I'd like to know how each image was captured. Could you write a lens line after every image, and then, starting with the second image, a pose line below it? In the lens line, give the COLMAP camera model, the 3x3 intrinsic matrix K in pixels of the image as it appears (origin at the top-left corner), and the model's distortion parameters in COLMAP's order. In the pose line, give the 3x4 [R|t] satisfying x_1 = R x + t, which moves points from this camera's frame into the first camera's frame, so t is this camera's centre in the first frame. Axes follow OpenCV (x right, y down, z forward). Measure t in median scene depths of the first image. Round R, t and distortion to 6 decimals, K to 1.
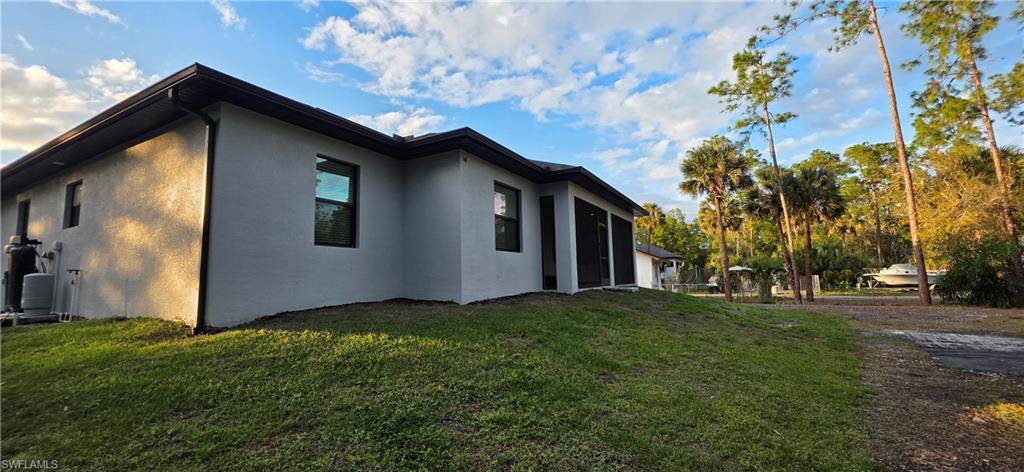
lens RADIAL K [[407.6, 0, 512.0], [0, 407.6, 236.0], [0, 0, 1]] dist [0.002508, 0.000021]
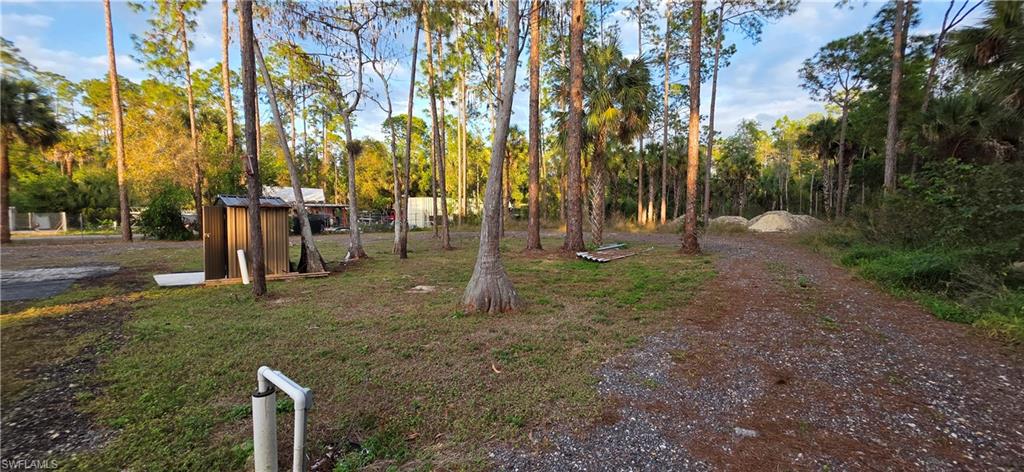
lens RADIAL K [[407.6, 0, 512.0], [0, 407.6, 236.0], [0, 0, 1]] dist [0.002508, 0.000021]
pose [[0.201733, -0.036796, 0.978749, 0.152191], [-0.107640, 0.992408, 0.059496, -0.015035], [-0.973508, -0.117354, 0.196241, -0.178947]]
